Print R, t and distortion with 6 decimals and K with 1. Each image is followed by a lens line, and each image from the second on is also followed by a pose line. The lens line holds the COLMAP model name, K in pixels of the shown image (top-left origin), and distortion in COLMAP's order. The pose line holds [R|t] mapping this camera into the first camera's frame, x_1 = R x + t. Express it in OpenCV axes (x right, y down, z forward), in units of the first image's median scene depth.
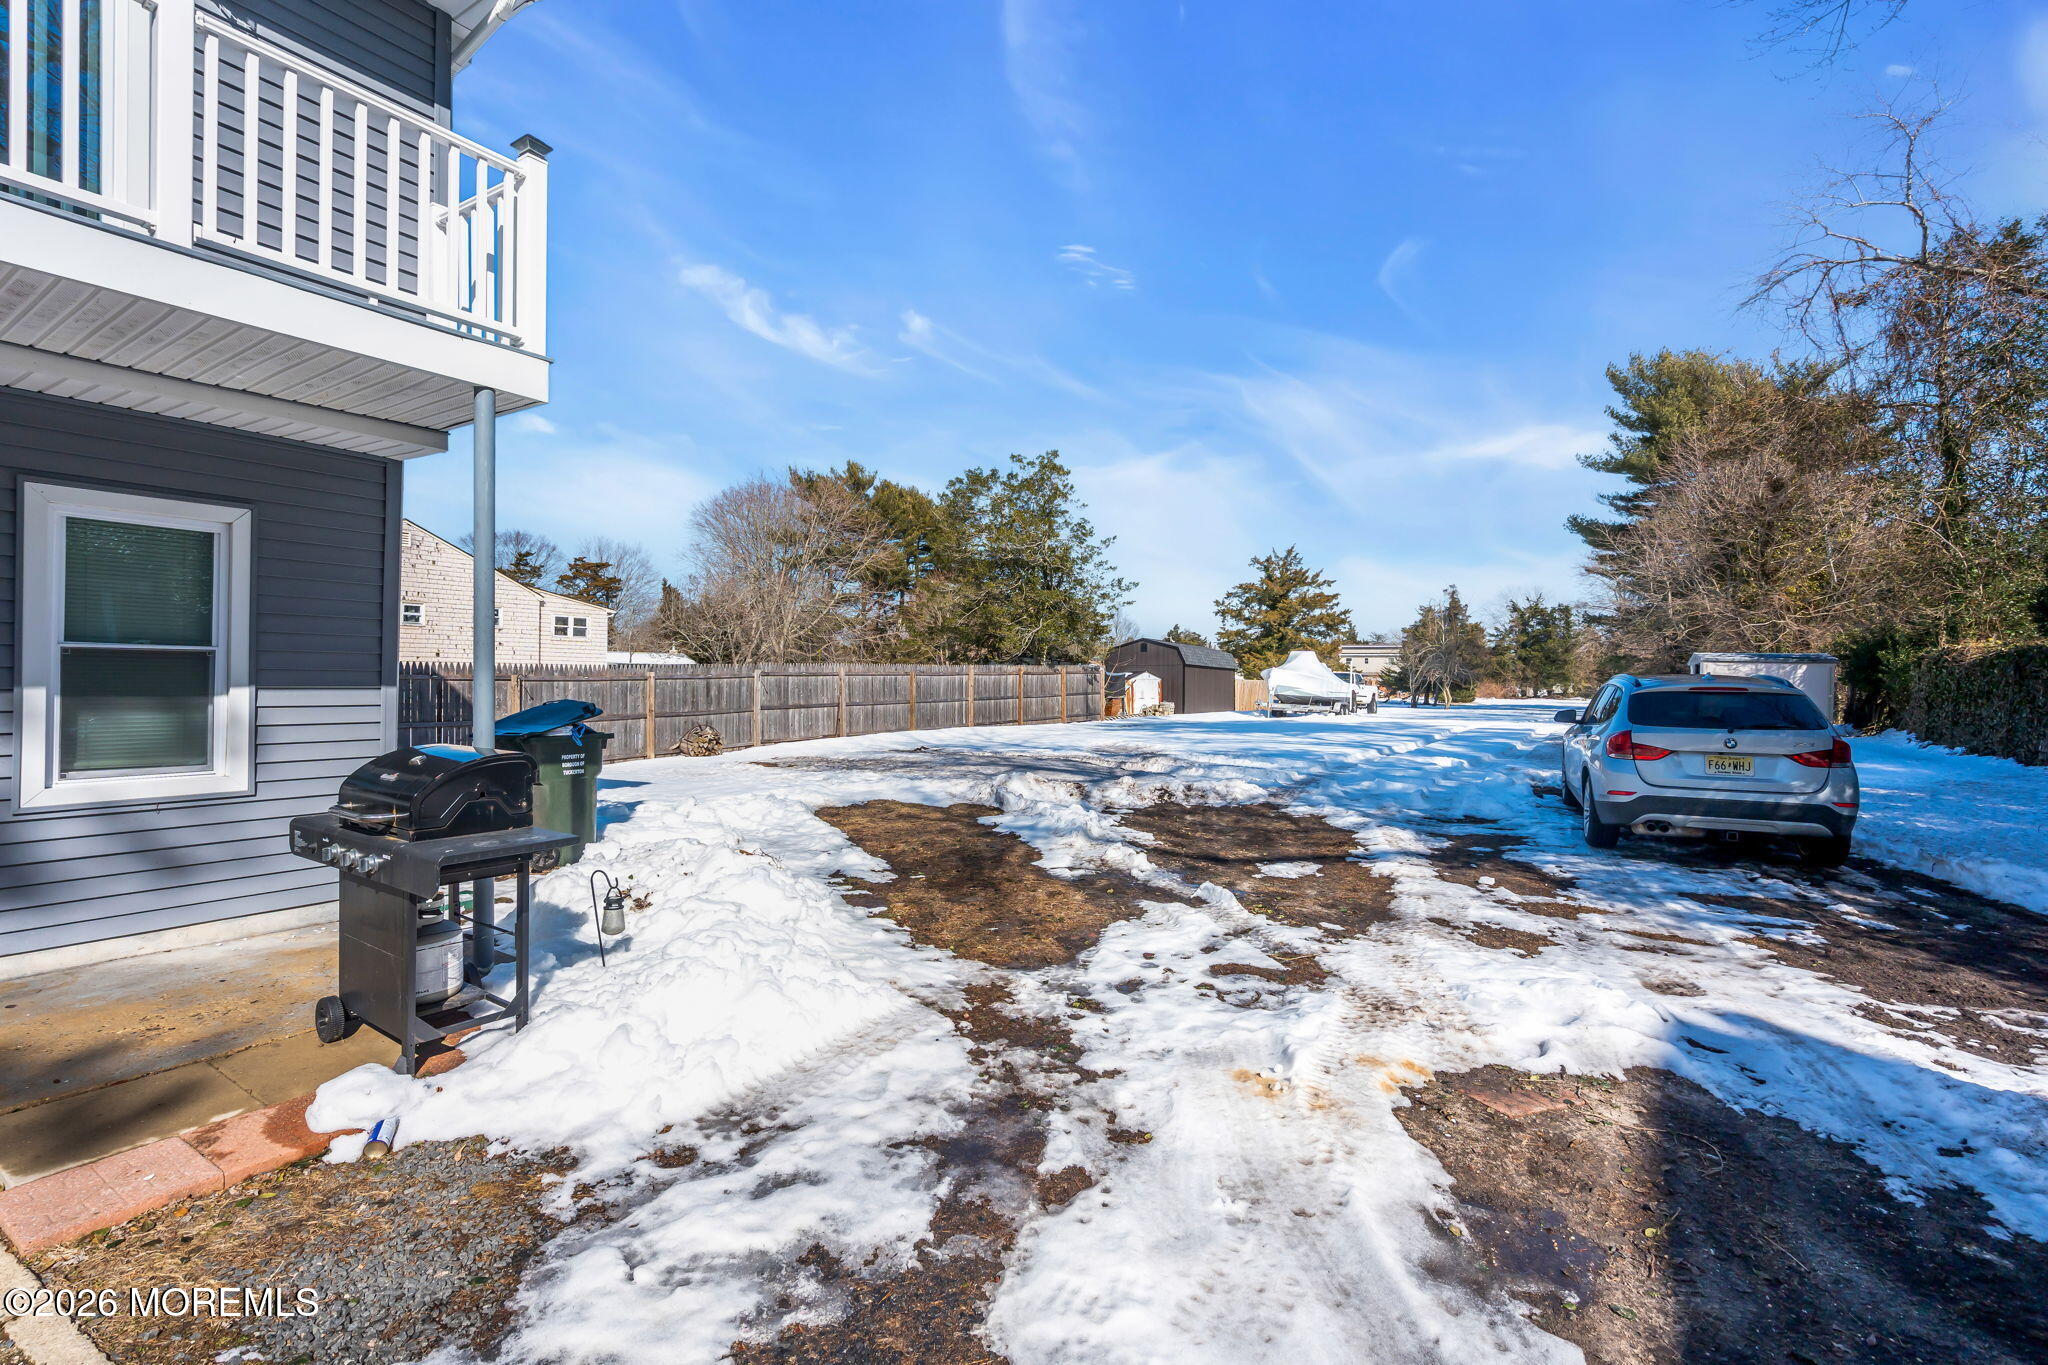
lens RADIAL K [[908.4, 0, 1009.6], [0, 908.4, 677.1], [0, 0, 1]] dist [-0.006568, 0.004455]
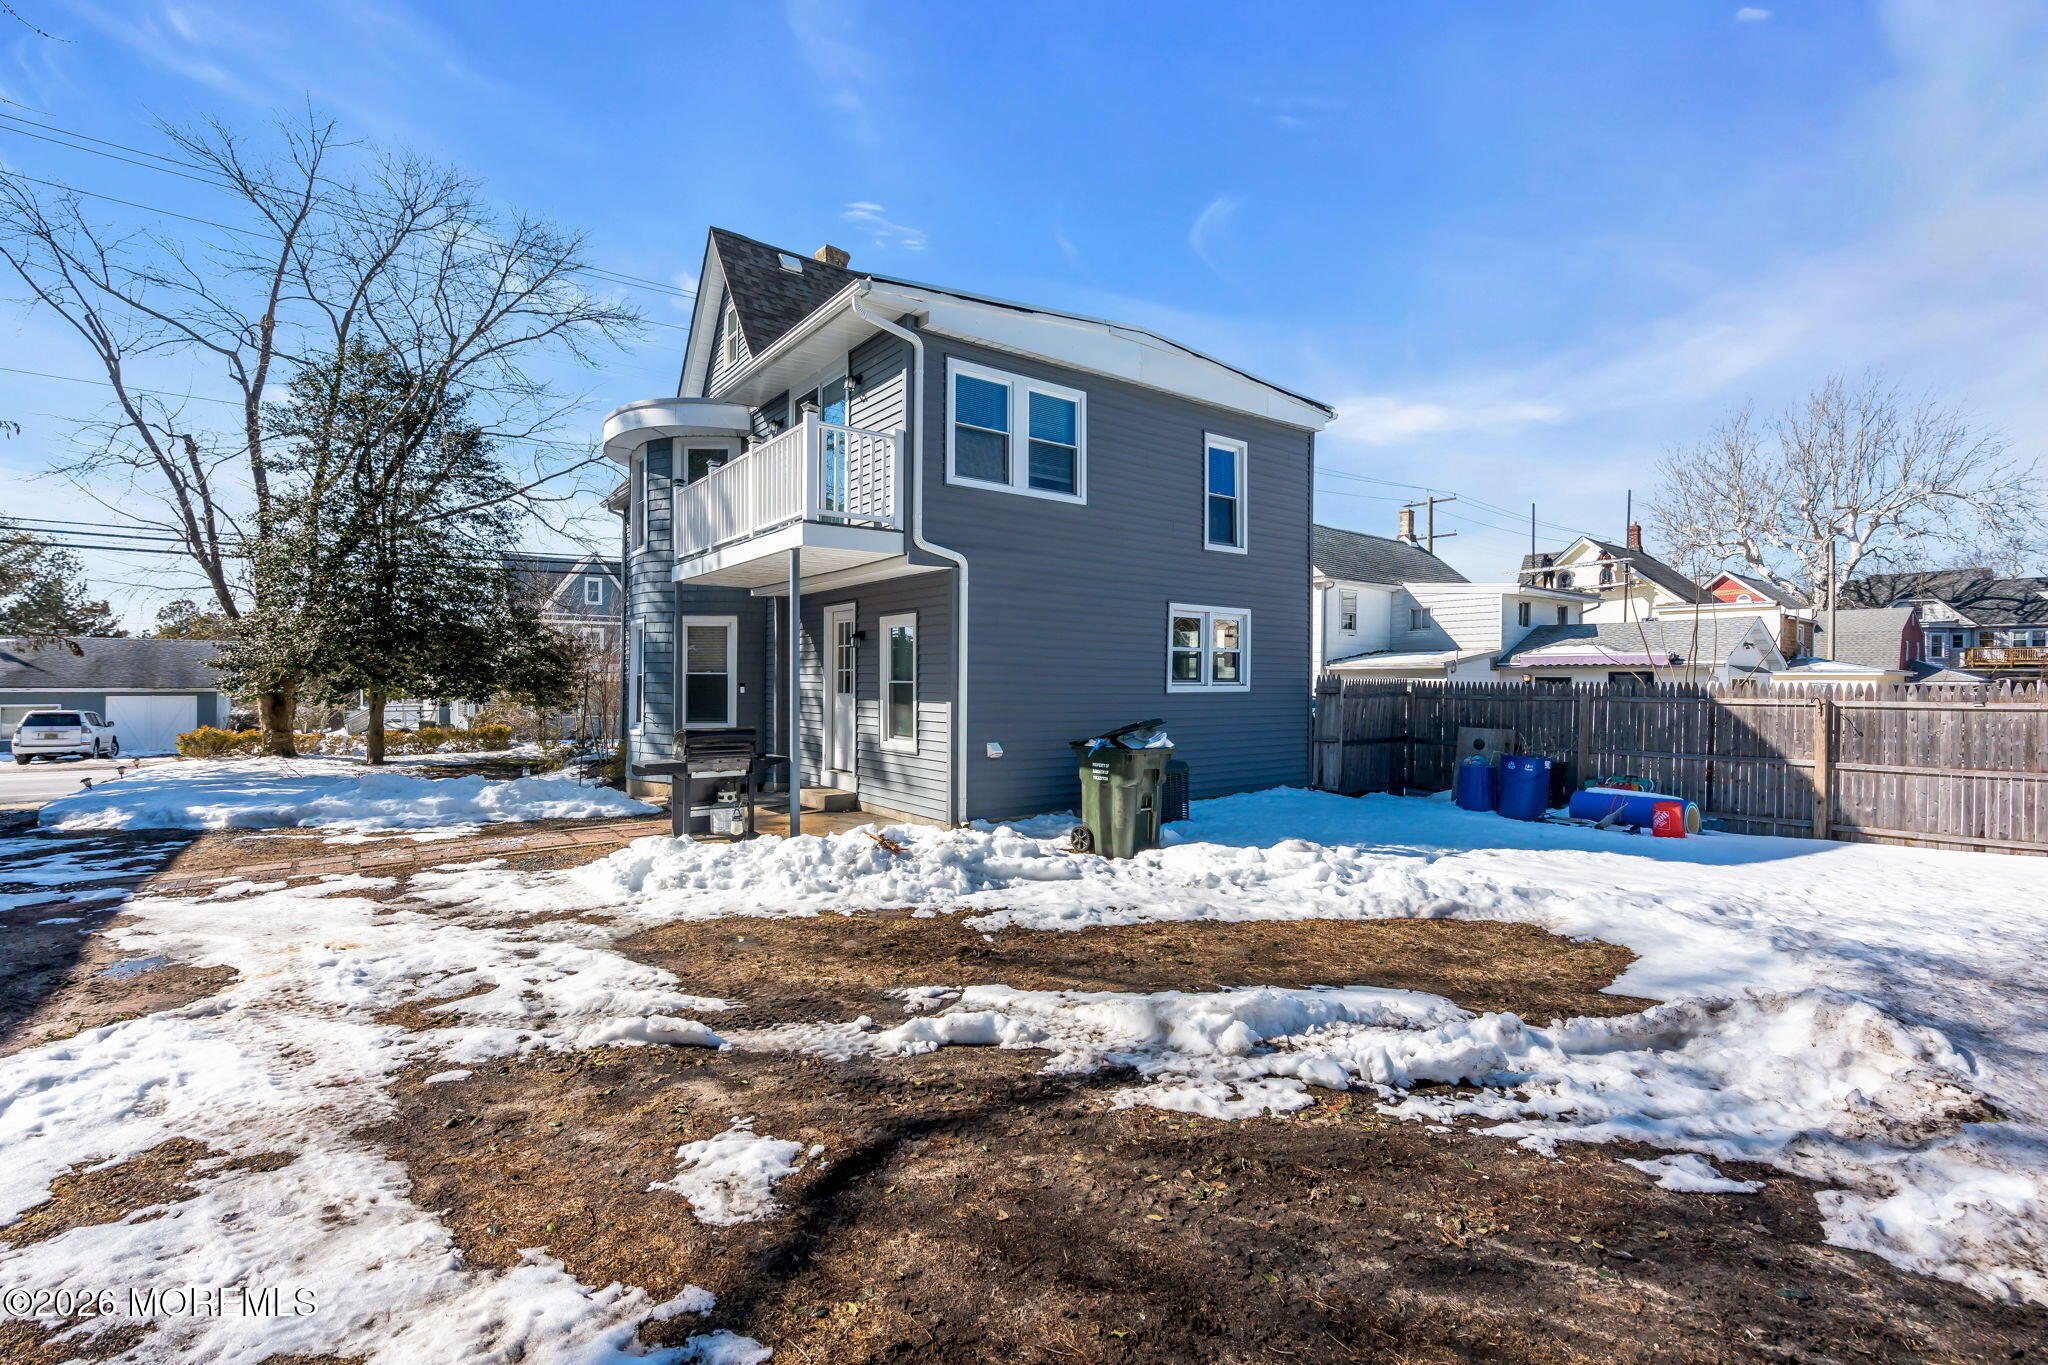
lens RADIAL K [[908.4, 0, 1009.0], [0, 908.4, 688.2], [0, 0, 1]] dist [-0.006568, 0.004455]
pose [[-0.338633, -0.004397, -0.940908, 1.018483], [-0.005777, 0.999980, -0.002594, -0.014311], [0.940901, 0.004557, -0.338652, 1.946586]]
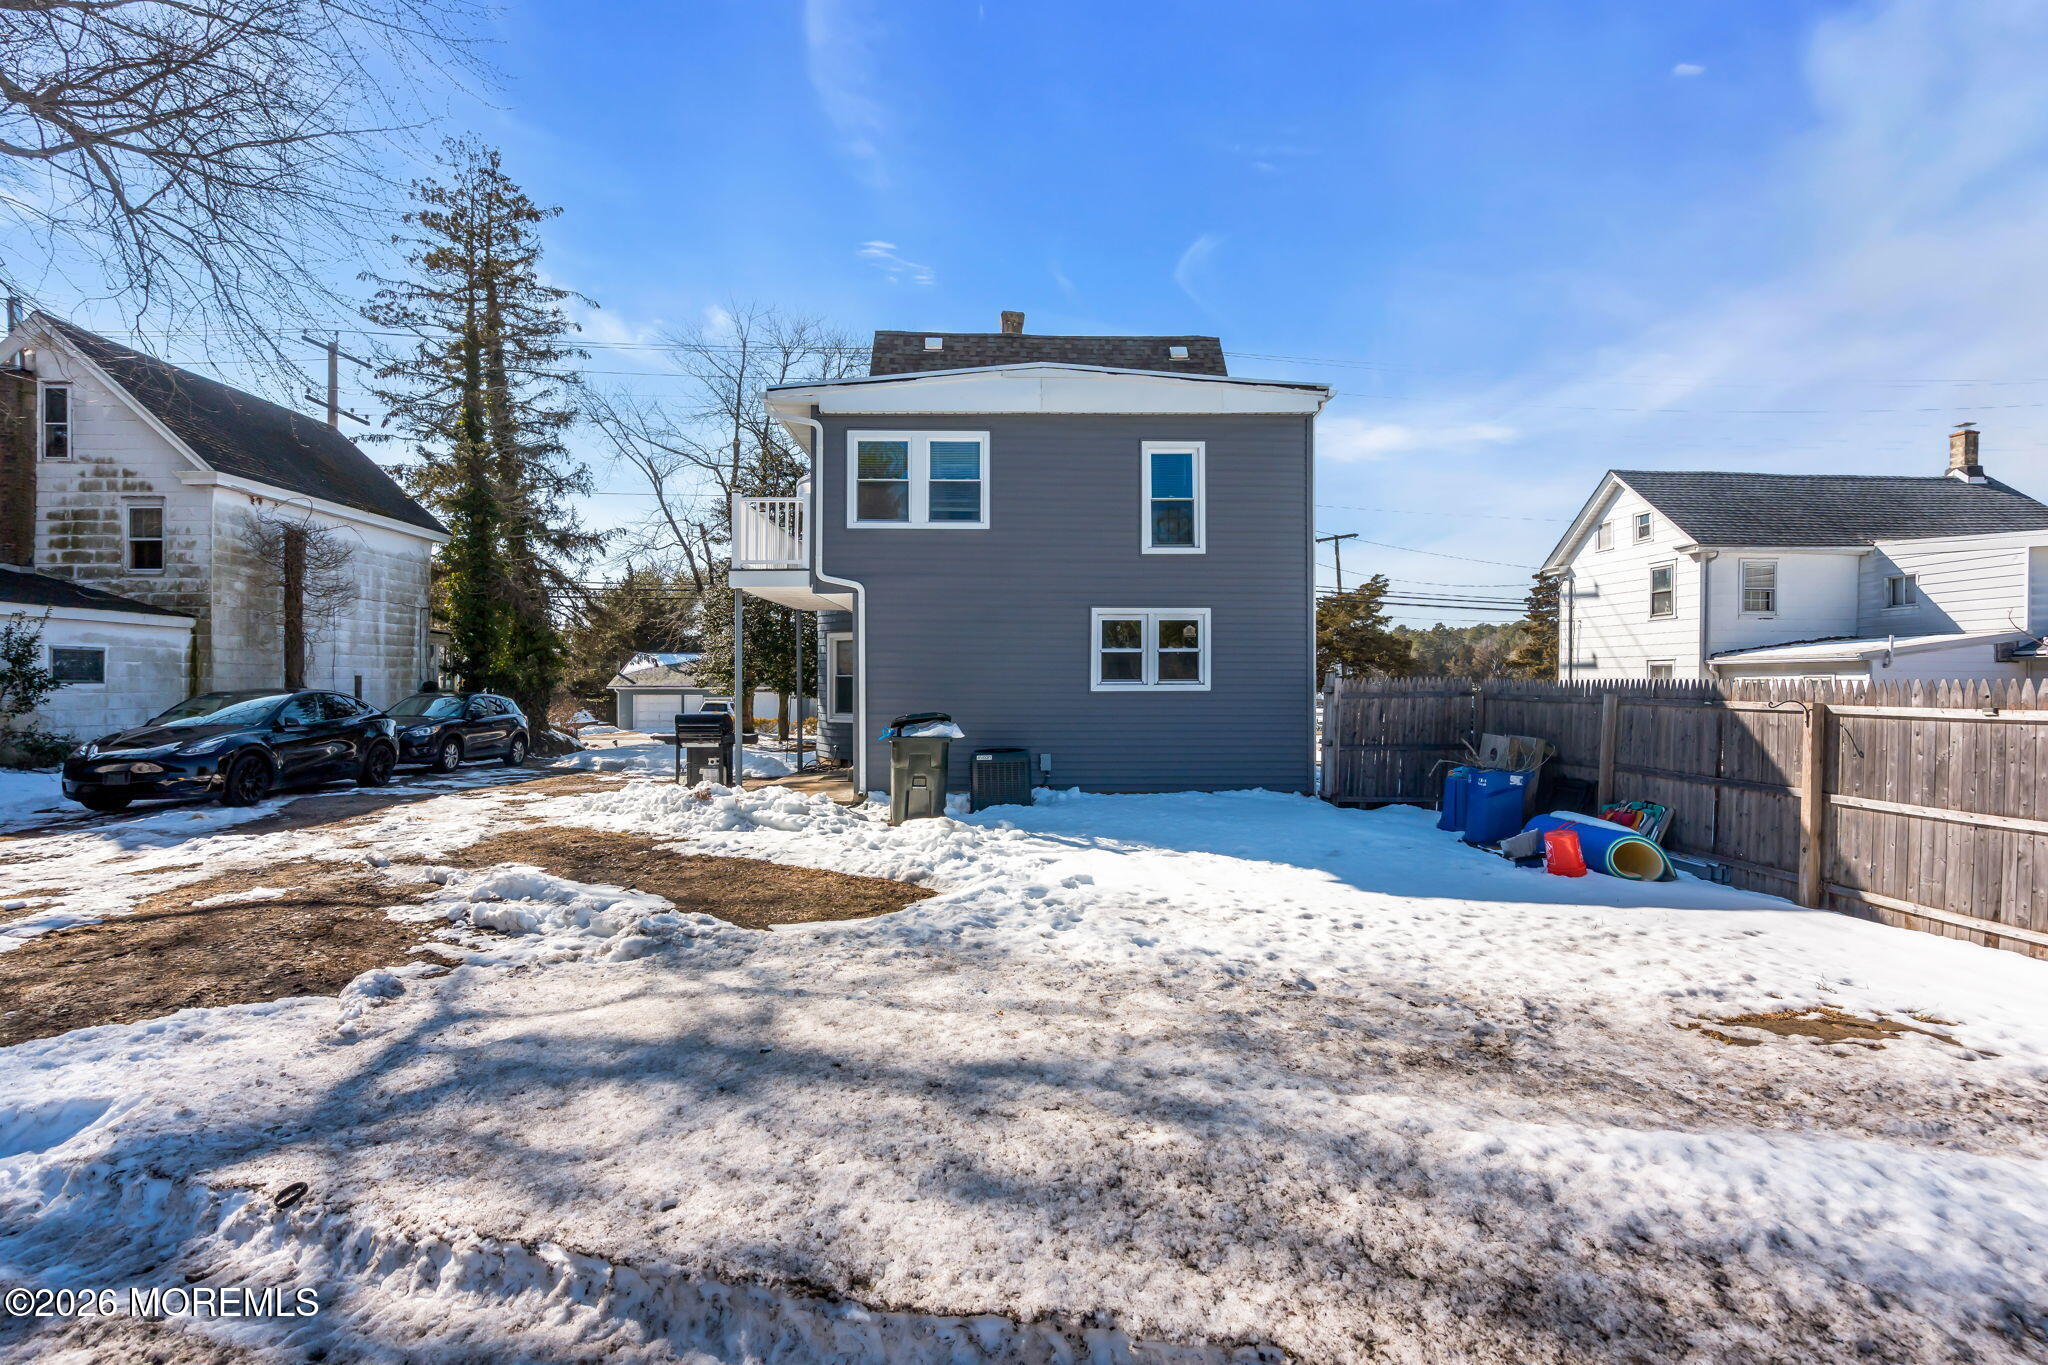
lens RADIAL K [[908.4, 0, 1016.9], [0, 908.4, 685.0], [0, 0, 1]] dist [-0.006568, 0.004455]
pose [[-0.816850, -0.007477, -0.576801, 0.298128], [-0.007553, 0.999969, -0.002265, -0.021571], [0.576800, 0.002507, -0.816881, 3.483520]]
